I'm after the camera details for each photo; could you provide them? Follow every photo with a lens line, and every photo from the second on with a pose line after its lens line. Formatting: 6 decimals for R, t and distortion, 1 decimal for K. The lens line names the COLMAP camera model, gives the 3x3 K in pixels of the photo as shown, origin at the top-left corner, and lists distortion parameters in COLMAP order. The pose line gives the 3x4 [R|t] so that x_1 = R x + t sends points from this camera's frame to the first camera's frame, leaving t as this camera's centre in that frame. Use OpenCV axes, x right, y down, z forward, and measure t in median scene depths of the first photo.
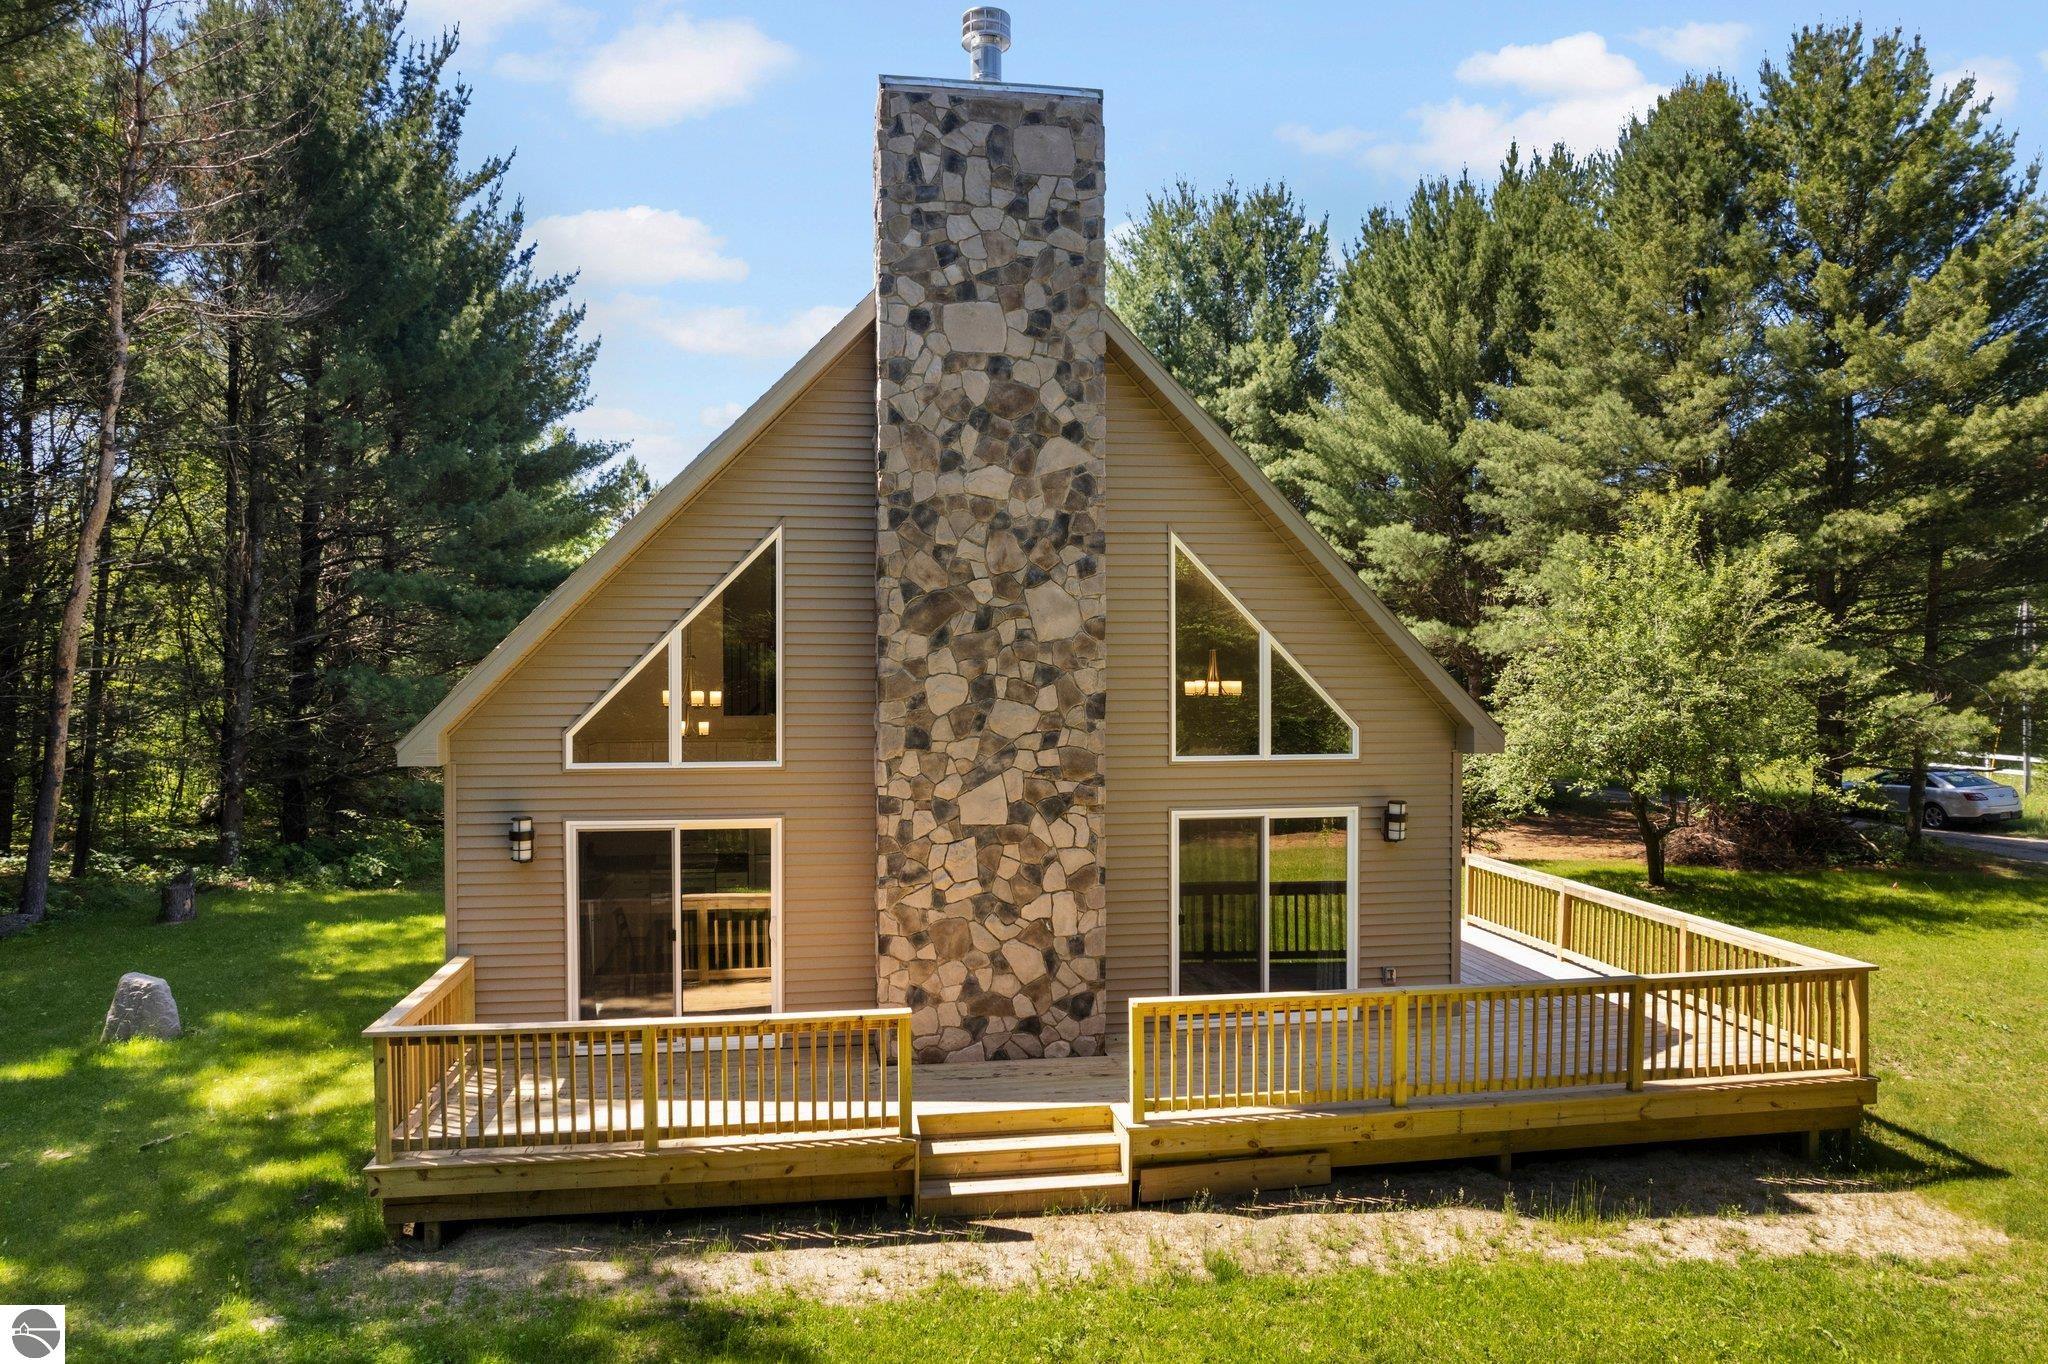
lens RADIAL K [[1320.8, 0, 1016.8], [0, 1320.8, 693.8], [0, 0, 1]] dist [-0.053088, 0.043228]
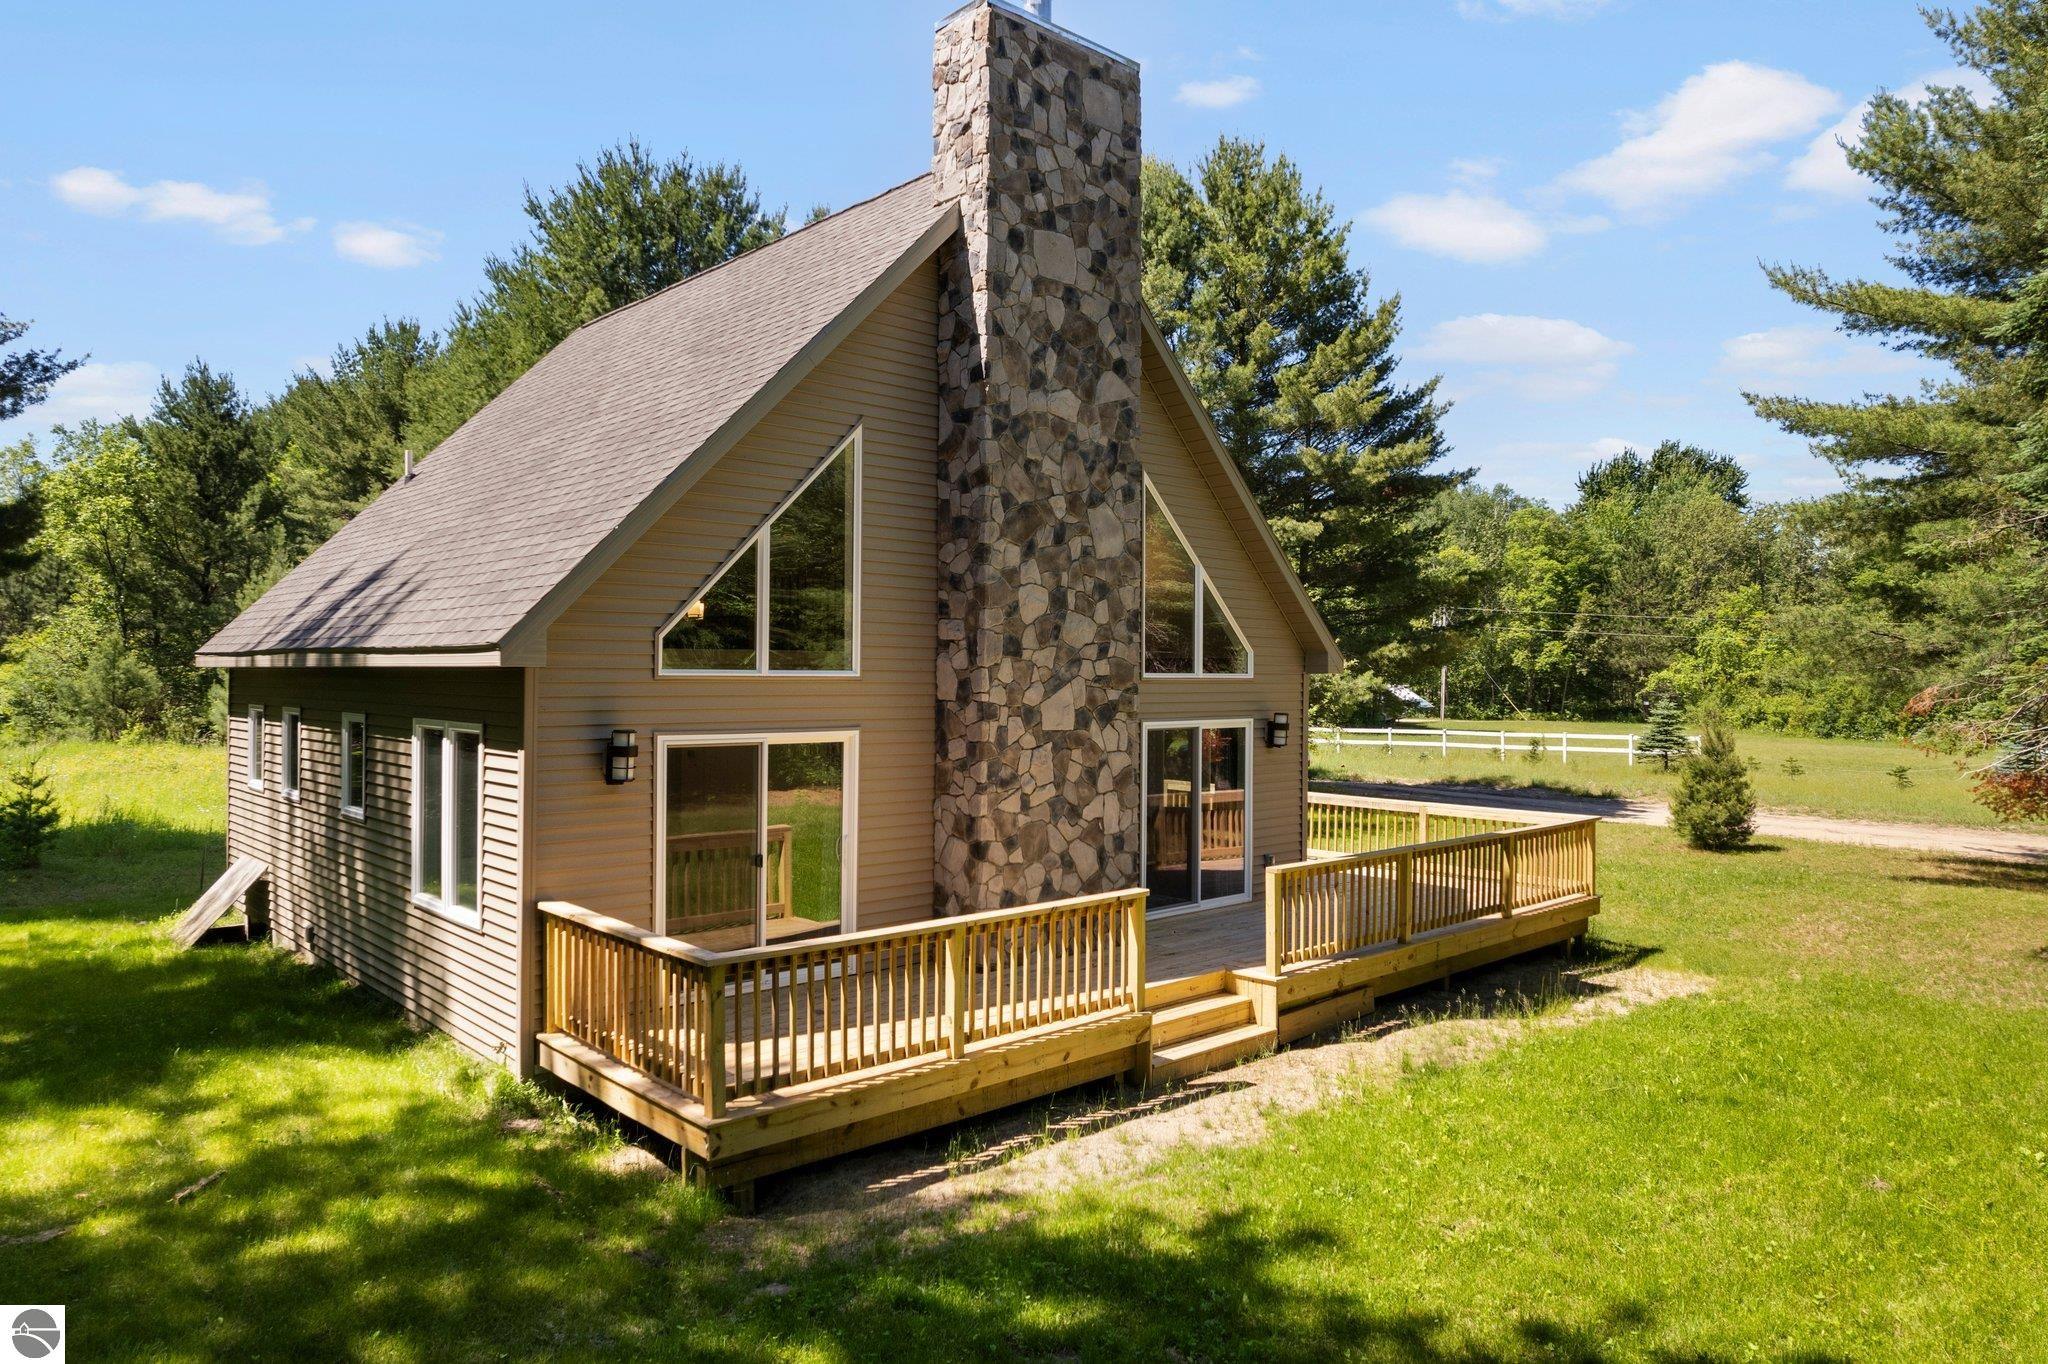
lens RADIAL K [[1320.8, 0, 1014.6], [0, 1320.8, 670.6], [0, 0, 1]] dist [-0.053088, 0.043228]
pose [[0.836003, 0.008958, 0.548651, -0.628564], [0.001176, 0.999835, -0.018117, 0.070873], [-0.548723, 0.015791, 0.835855, 0.144522]]
